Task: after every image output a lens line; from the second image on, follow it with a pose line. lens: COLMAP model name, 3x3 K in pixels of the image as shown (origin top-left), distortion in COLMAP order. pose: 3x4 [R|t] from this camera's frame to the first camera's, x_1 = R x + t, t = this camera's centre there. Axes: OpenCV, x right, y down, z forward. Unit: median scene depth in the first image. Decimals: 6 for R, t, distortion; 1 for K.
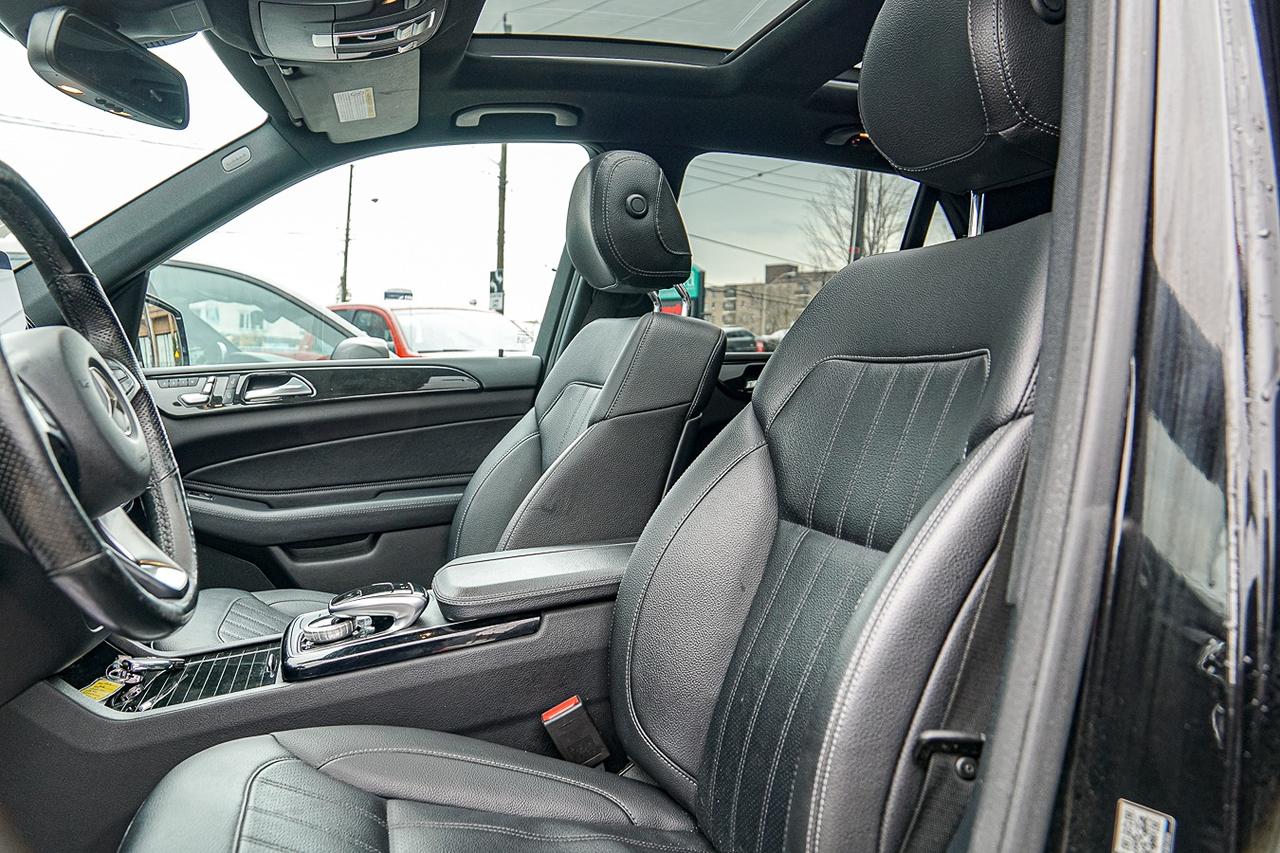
lens RADIAL K [[1015.2, 0, 639.6], [0, 1015.2, 430.6], [0, 0, 1]] dist [-0.038494, 0.004876]
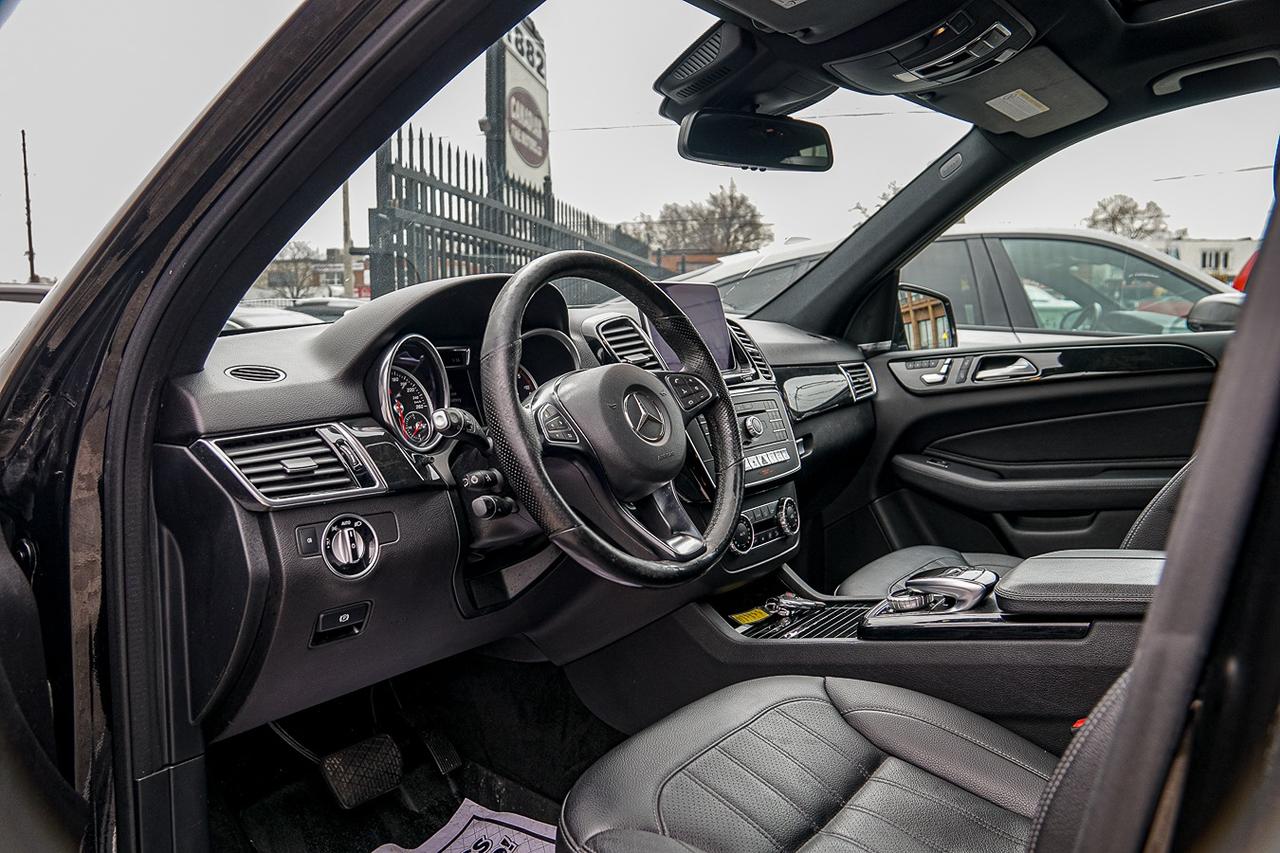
lens RADIAL K [[978.5, 0, 644.1], [0, 978.5, 429.3], [0, 0, 1]] dist [-0.100825, 0.011327]
pose [[0.614459, 0.042023, -0.787829, 0.223573], [0.000927, 0.998541, 0.053985, -0.033629], [0.788949, -0.033902, 0.613523, 0.063367]]
